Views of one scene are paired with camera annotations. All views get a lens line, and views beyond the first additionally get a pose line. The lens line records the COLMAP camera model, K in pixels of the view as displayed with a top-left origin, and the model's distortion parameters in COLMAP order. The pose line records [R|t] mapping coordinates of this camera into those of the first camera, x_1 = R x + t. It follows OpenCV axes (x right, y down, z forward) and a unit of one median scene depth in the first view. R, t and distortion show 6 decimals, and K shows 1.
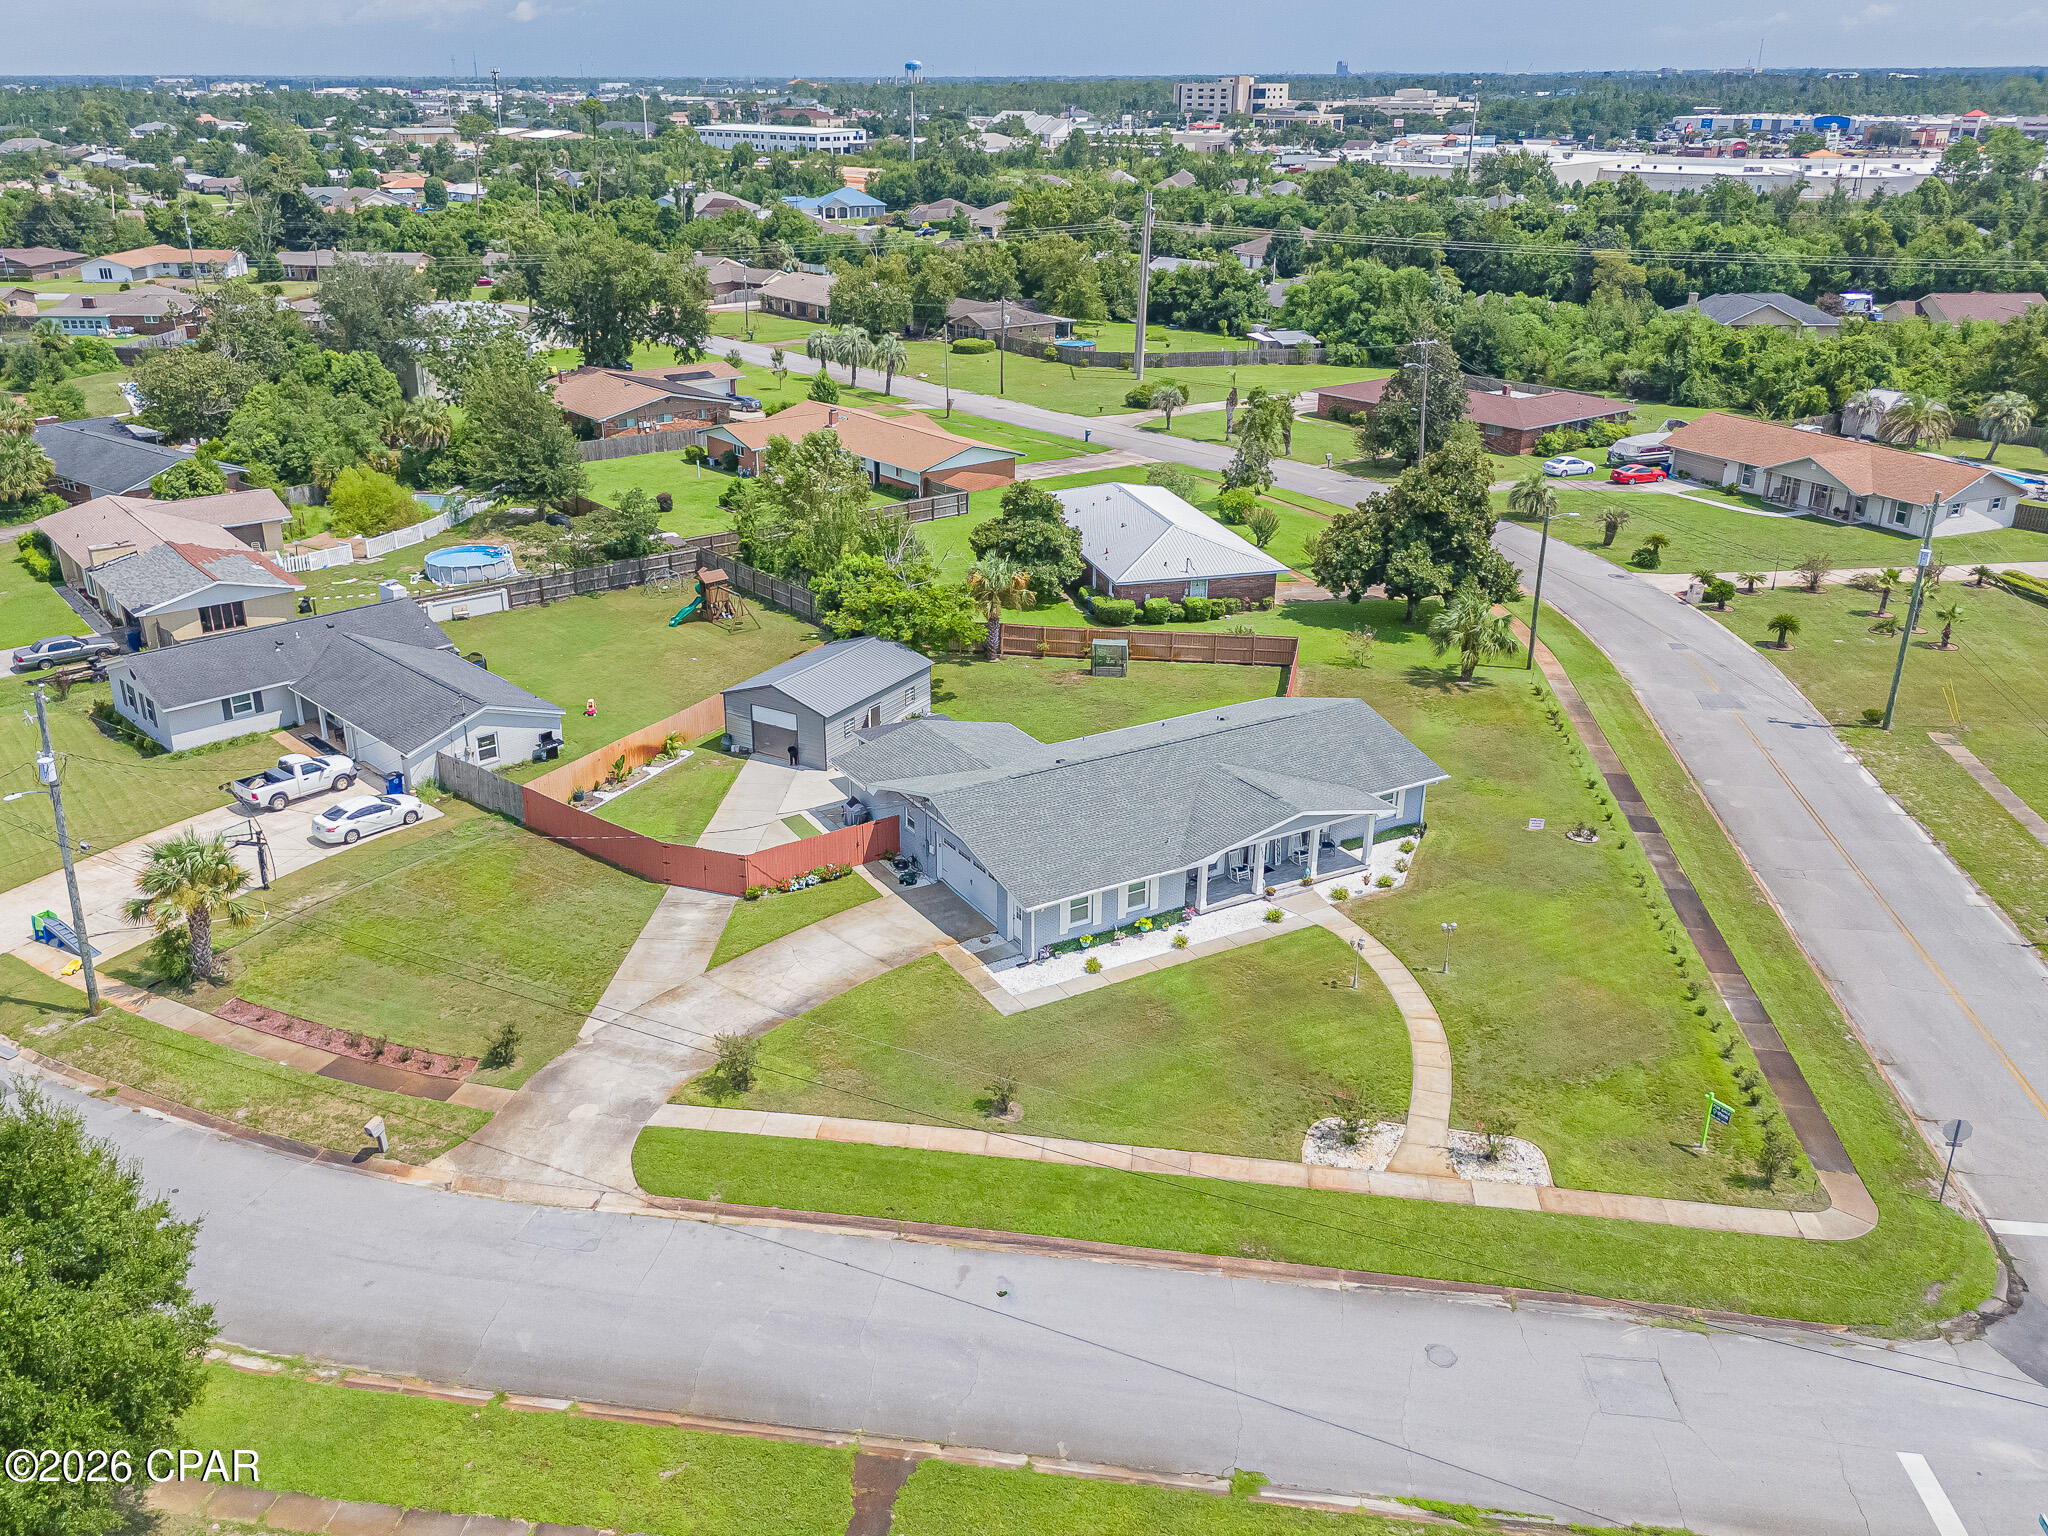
lens RADIAL K [[1654.5, 0, 948.8], [0, 1654.5, 765.8], [0, 0, 1]] dist [0.091871, -0.092999]
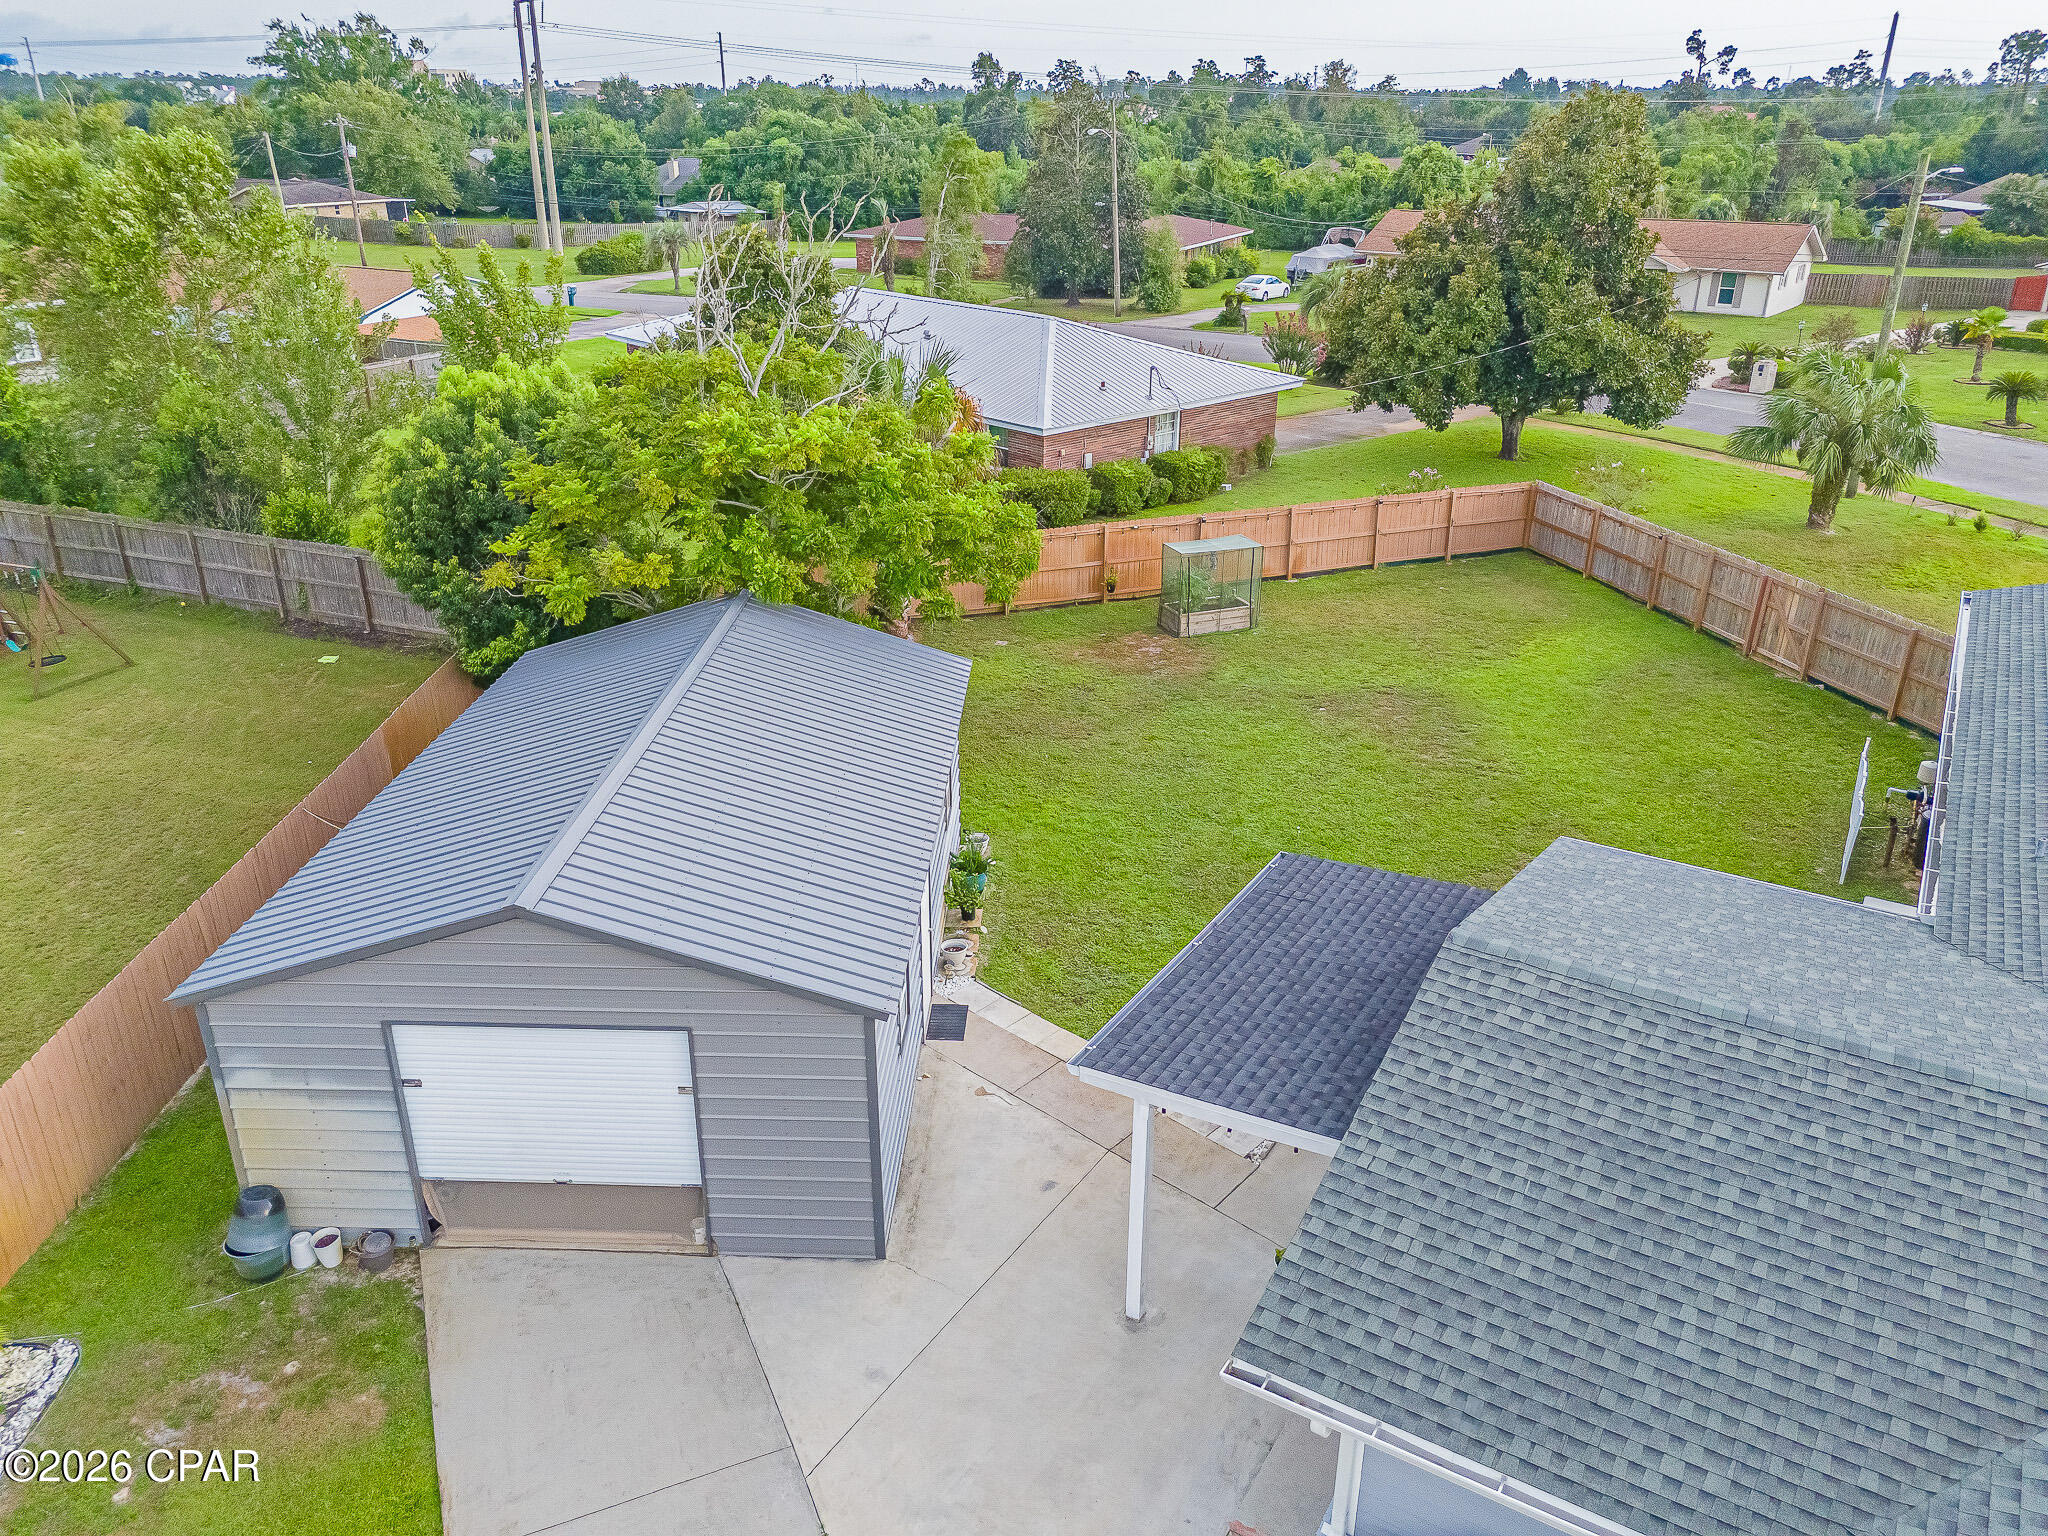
lens RADIAL K [[1503.7, 0, 1024.0], [0, 1503.7, 768.0], [0, 0, 1]] dist [0.079189, -0.078900]
pose [[0.865933, -0.195093, 0.460541, -0.139534], [0.183902, 0.980480, 0.069565, -0.068634], [-0.465123, 0.024456, 0.884908, 0.864680]]
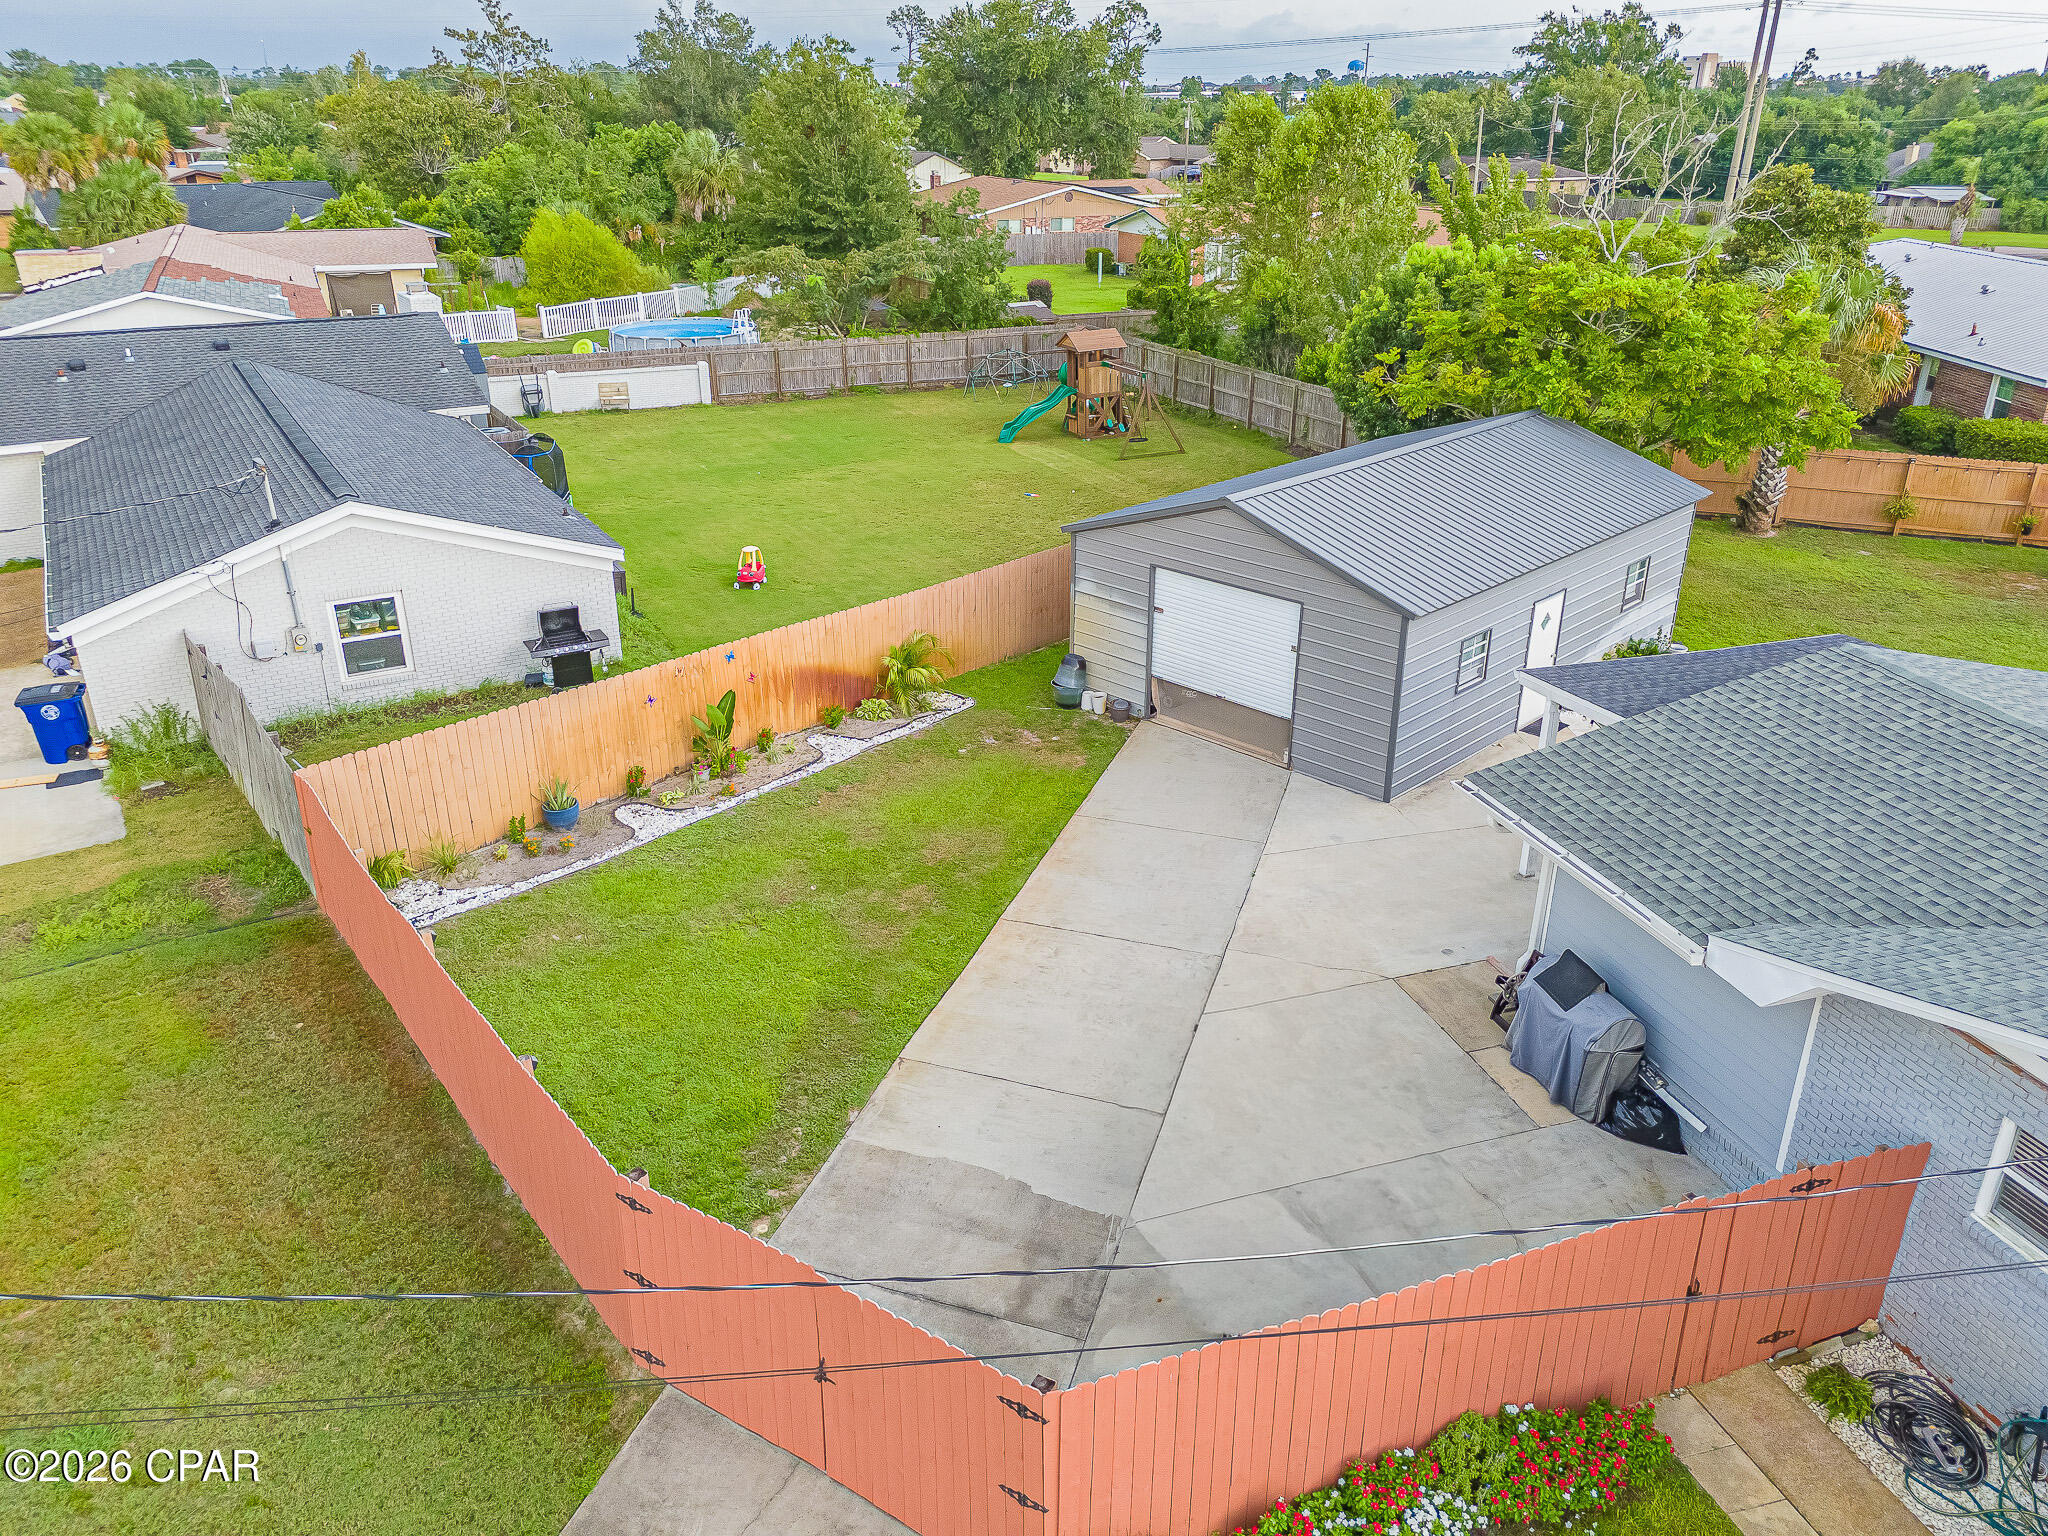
lens RADIAL K [[1504.3, 0, 1020.3], [0, 1504.3, 758.2], [0, 0, 1]] dist [0.074012, -0.073891]
pose [[0.976822, 0.092046, -0.193254, -0.090912], [-0.087414, 0.995646, 0.032380, -0.008123], [0.195393, -0.014737, 0.980614, 0.757034]]
